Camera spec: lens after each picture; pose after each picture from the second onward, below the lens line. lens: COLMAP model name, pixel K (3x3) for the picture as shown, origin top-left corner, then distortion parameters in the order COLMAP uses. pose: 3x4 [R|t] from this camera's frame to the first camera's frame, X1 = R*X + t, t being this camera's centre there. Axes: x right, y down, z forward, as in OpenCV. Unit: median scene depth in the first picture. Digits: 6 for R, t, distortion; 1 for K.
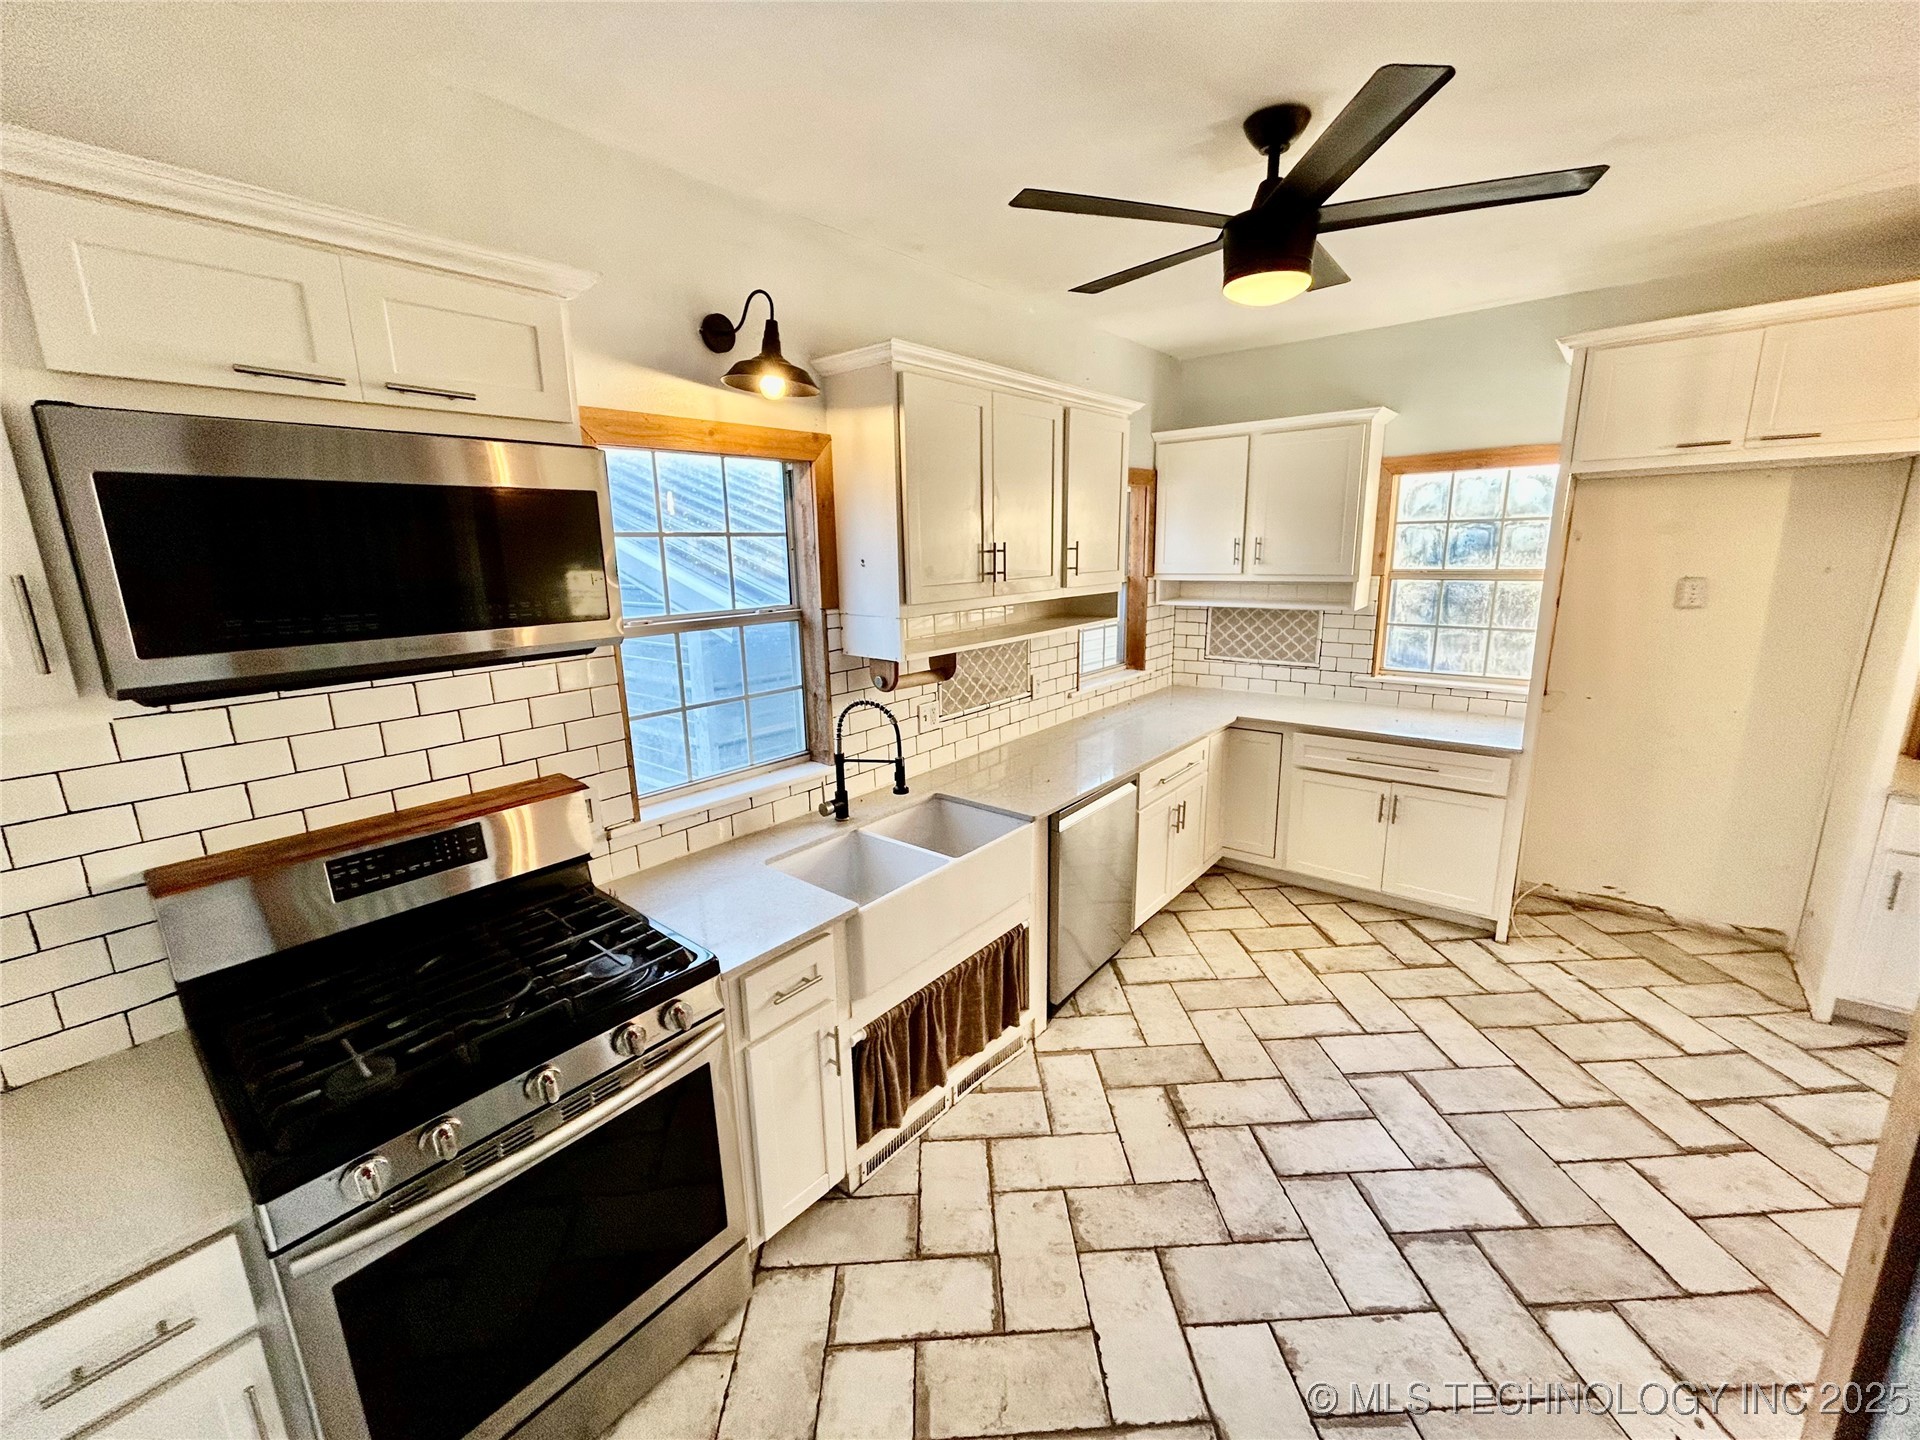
lens RADIAL K [[768.0, 0, 965.8], [0, 768.0, 724.8], [0, 0, 1]] dist [-0.008371, -0.000788]
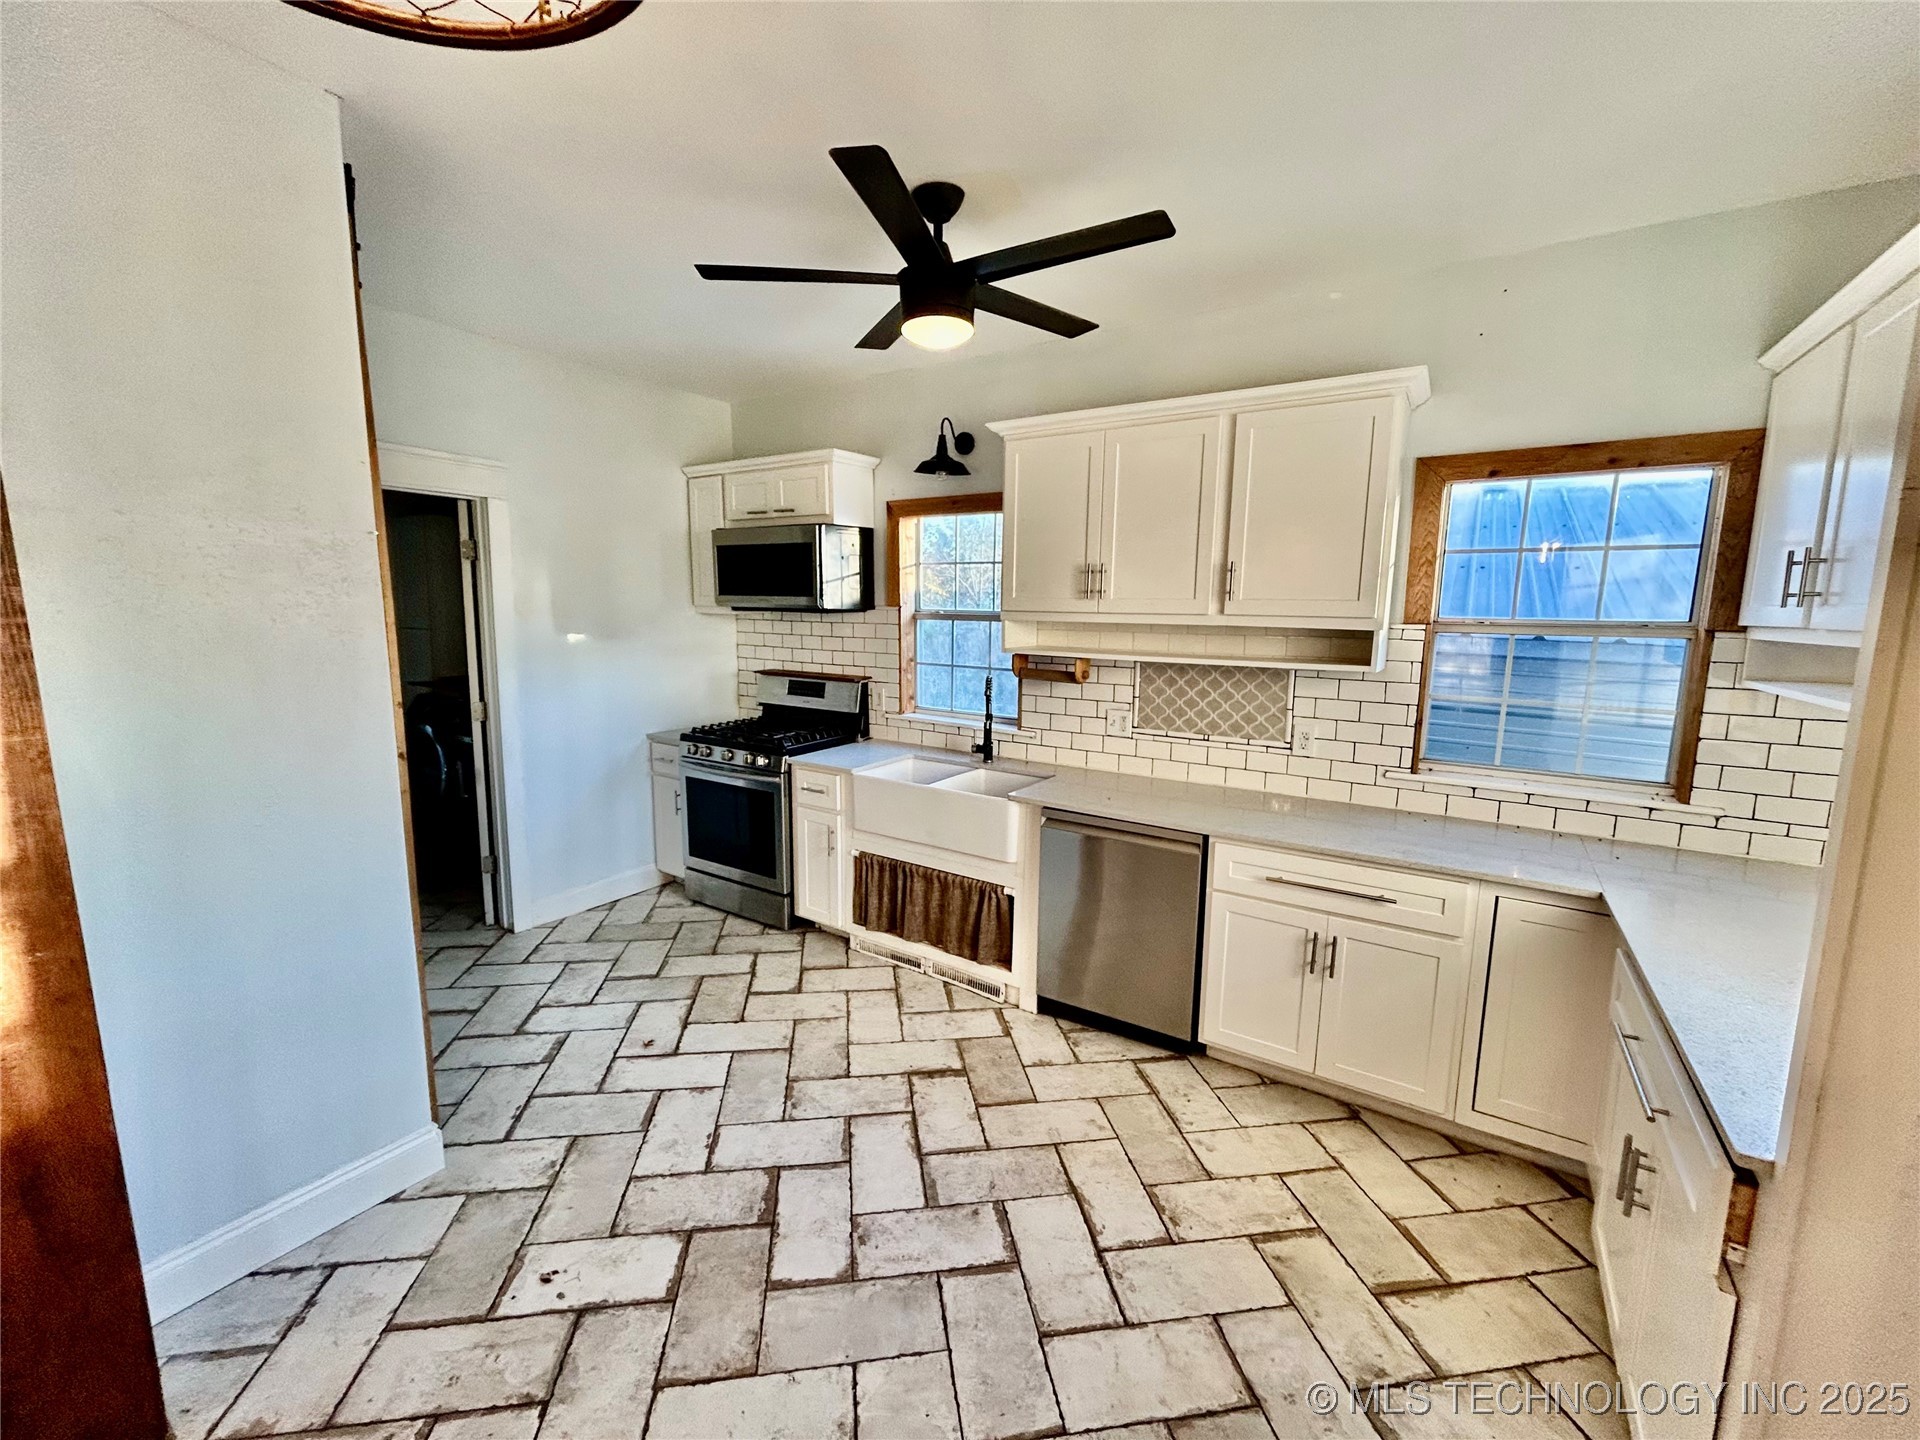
lens RADIAL K [[768.0, 0, 970.6], [0, 768.0, 708.3], [0, 0, 1]] dist [-0.008371, -0.000788]
pose [[0.125696, 0.158466, -0.979331, 1.568339], [-0.246128, 0.961279, 0.123955, -0.188611], [0.961052, 0.225460, 0.159832, 0.926127]]
